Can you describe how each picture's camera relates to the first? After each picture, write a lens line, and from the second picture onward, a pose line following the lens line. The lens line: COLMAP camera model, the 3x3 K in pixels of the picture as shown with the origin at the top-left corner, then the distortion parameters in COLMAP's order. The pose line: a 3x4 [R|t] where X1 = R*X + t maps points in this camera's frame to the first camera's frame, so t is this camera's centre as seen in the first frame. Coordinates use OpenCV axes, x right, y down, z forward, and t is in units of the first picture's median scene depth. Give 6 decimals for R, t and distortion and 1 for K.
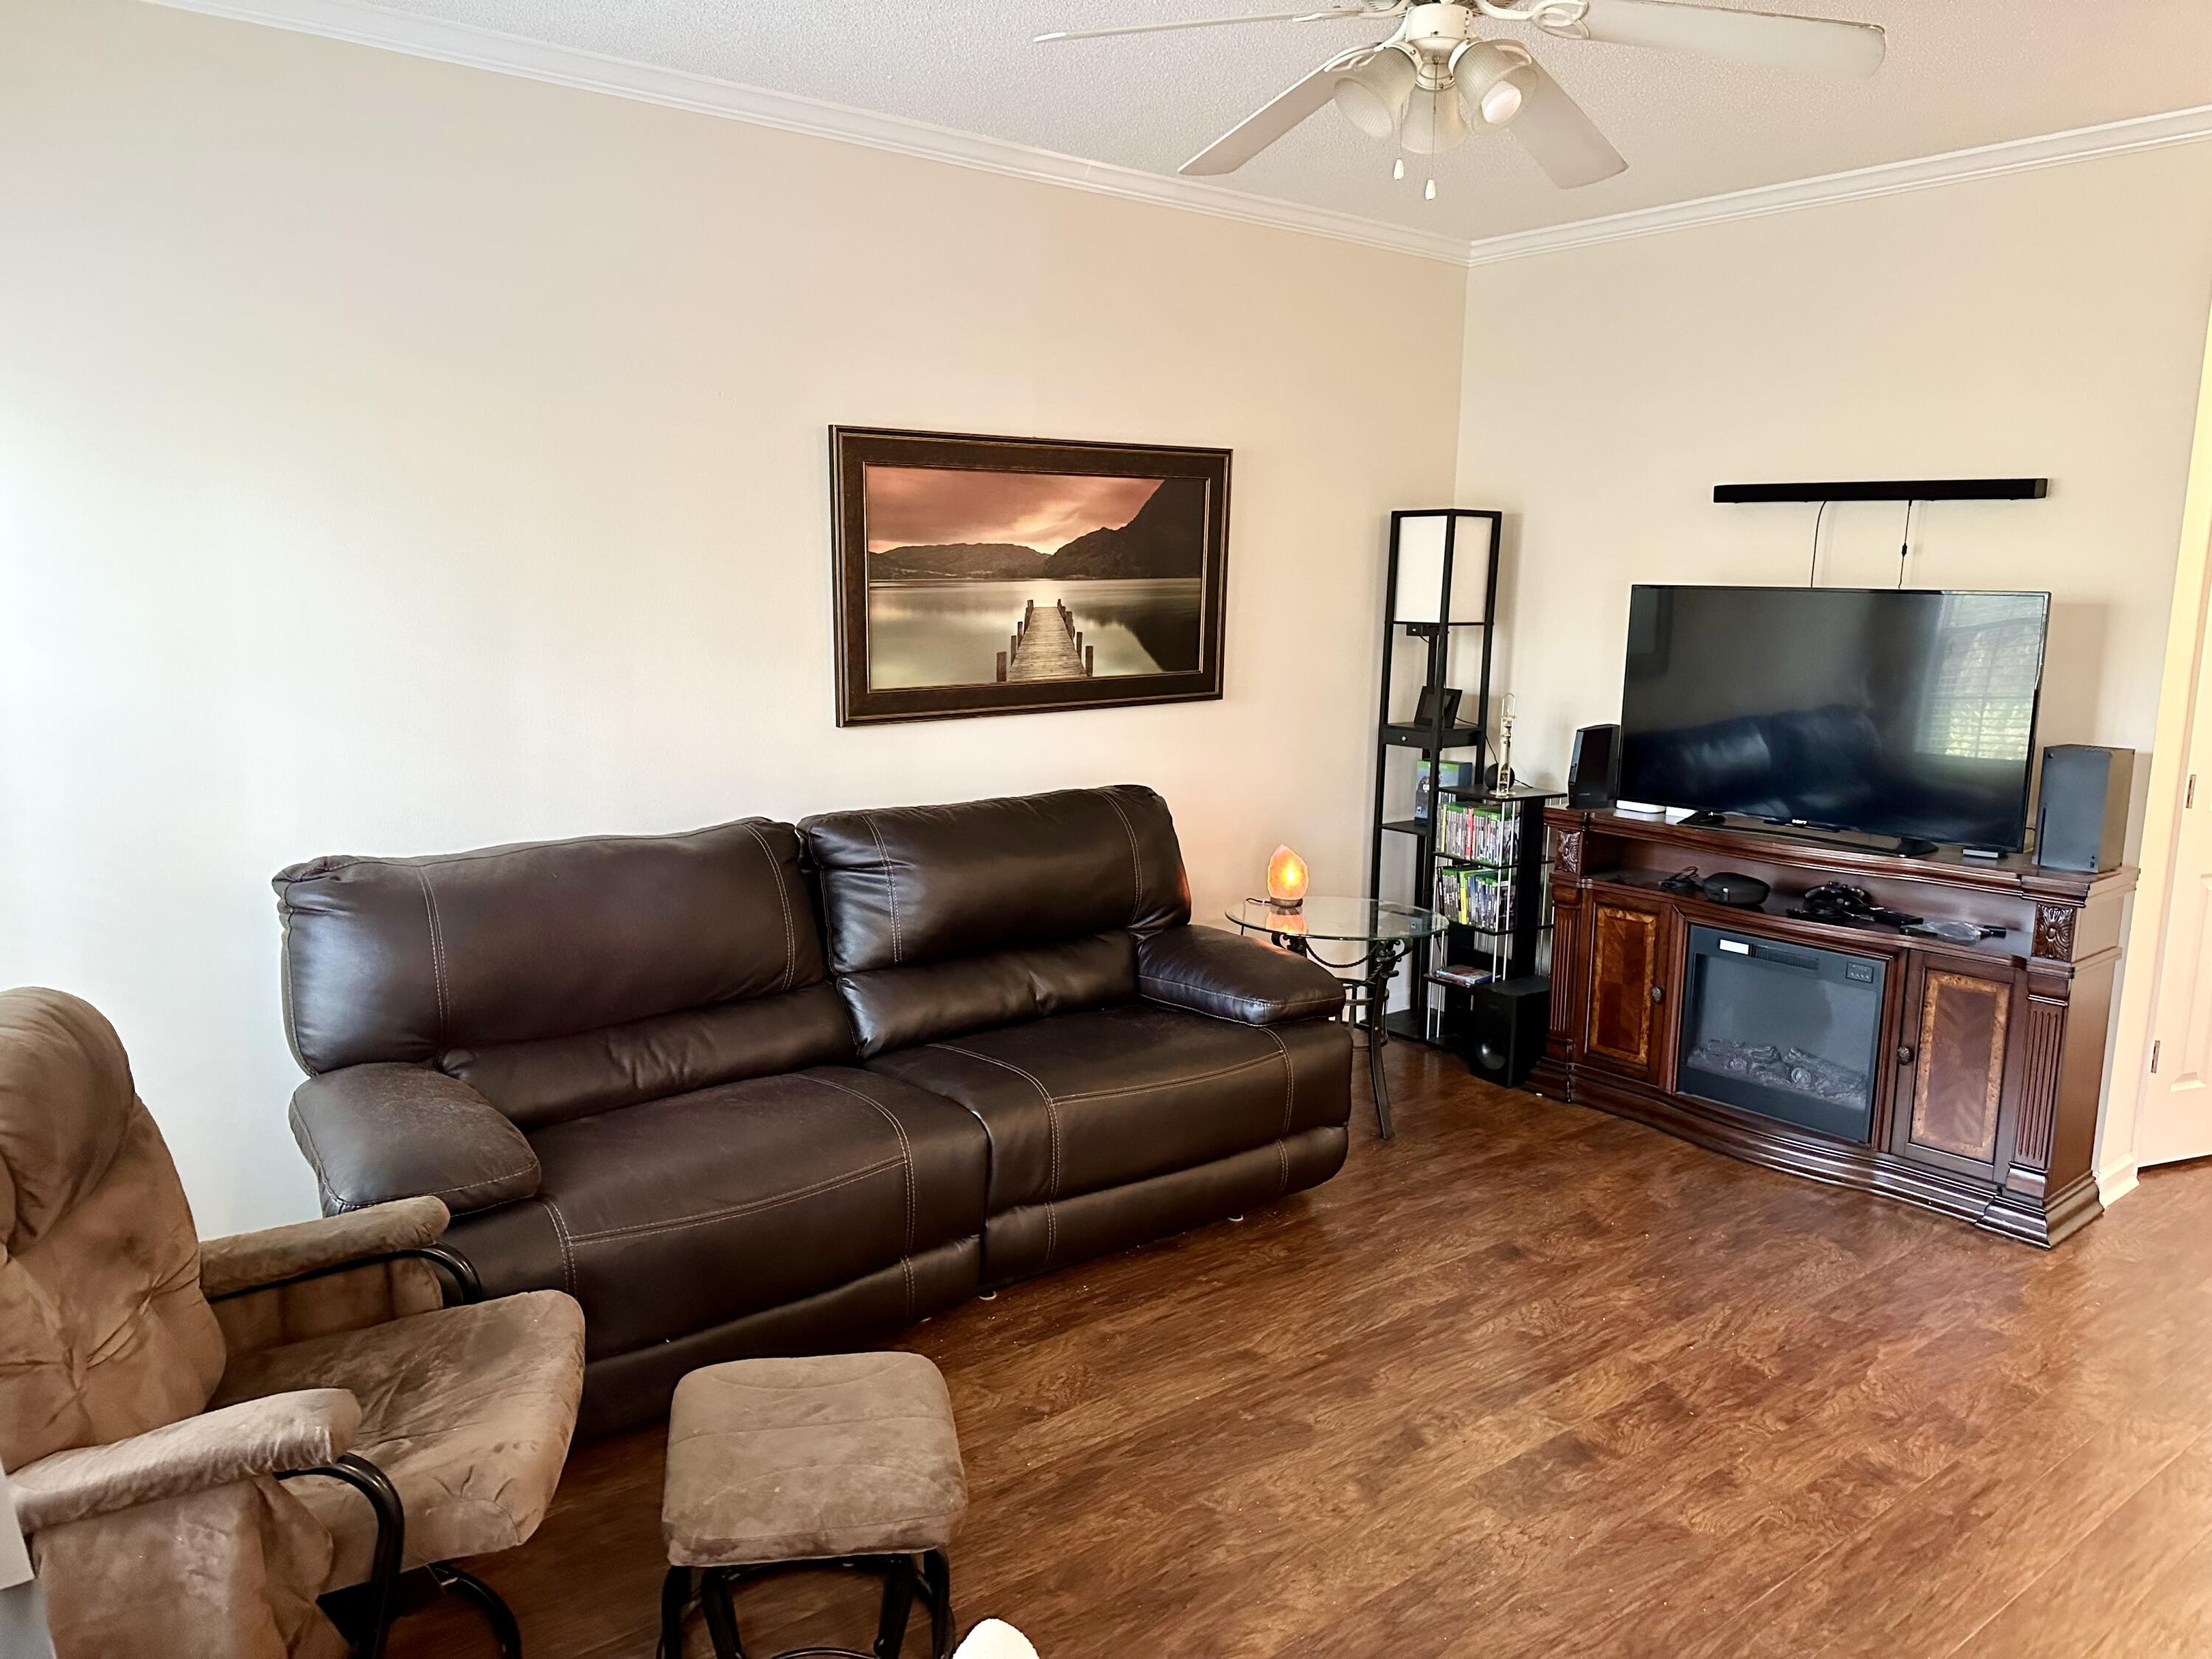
lens RADIAL K [[1552.0, 0, 1083.9], [0, 1552.0, 844.2], [0, 0, 1]] dist [0.057349, -0.077253]
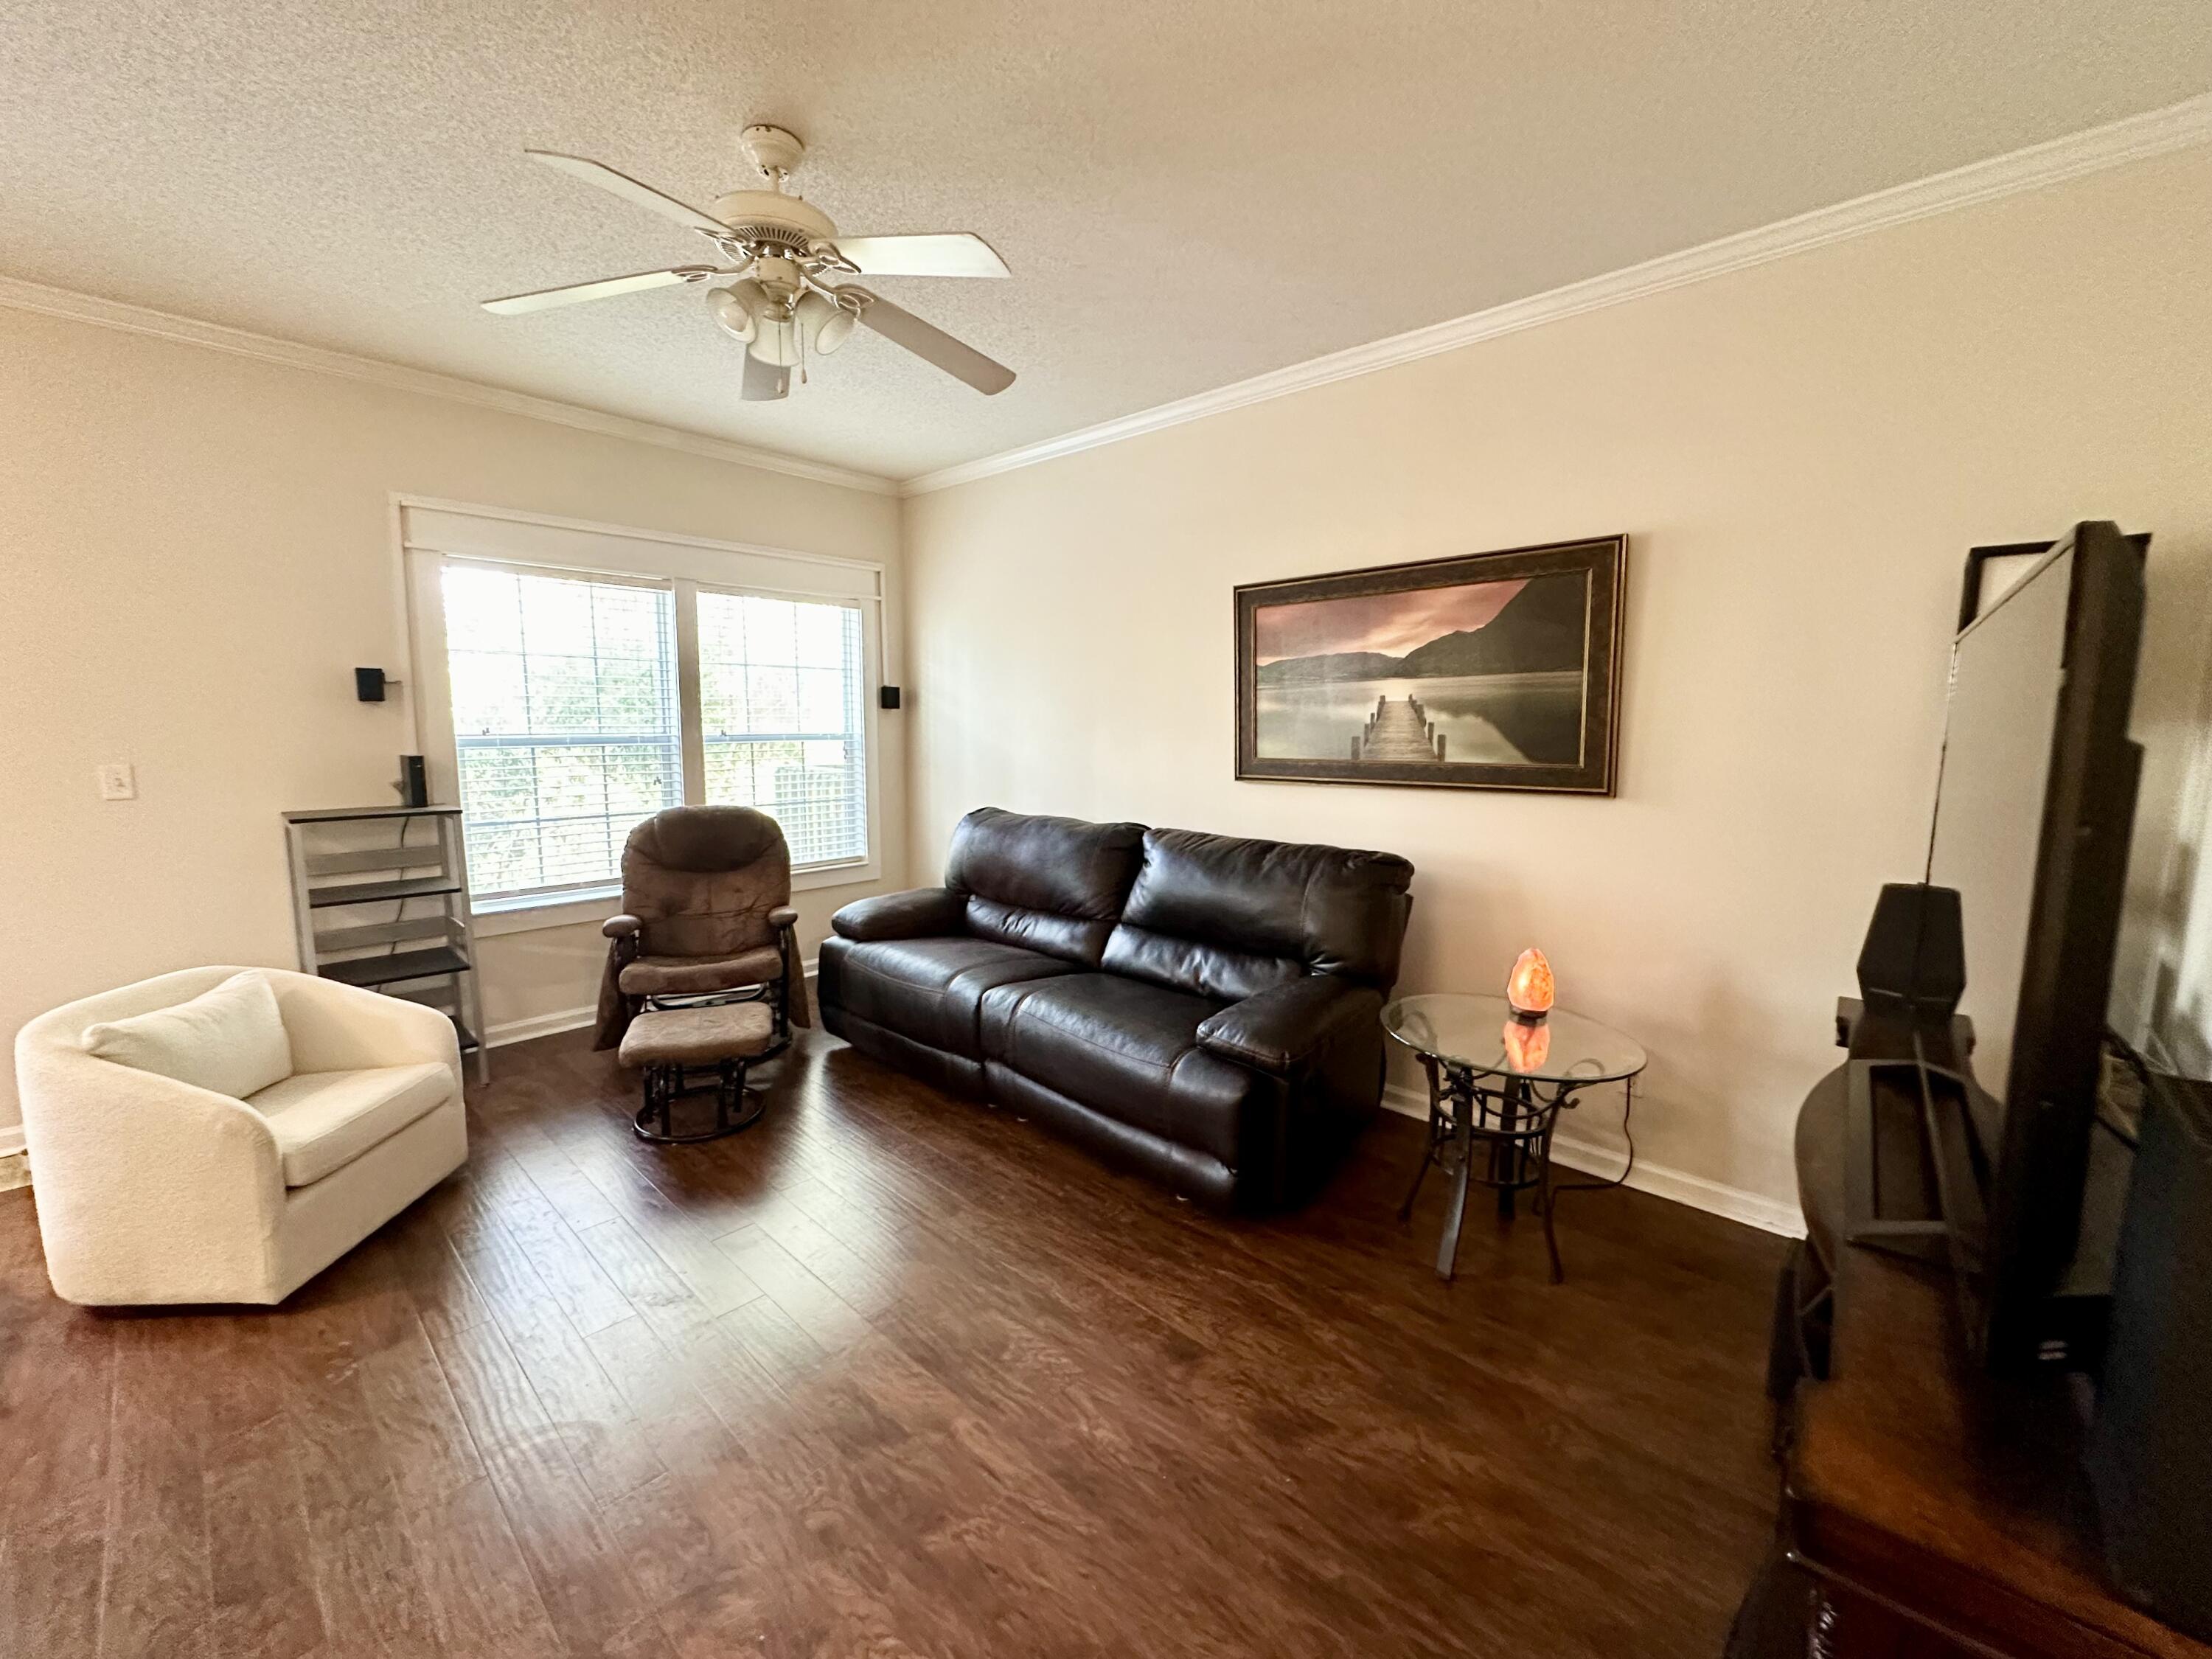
lens RADIAL K [[886.0, 0, 1110.1], [0, 886.0, 826.0], [0, 0, 1]] dist [-0.003724, 0.000697]
pose [[0.164440, 0.120990, -0.978939, 0.642078], [-0.159115, 0.982705, 0.094728, -0.088155], [0.973469, 0.140187, 0.180848, 0.682315]]
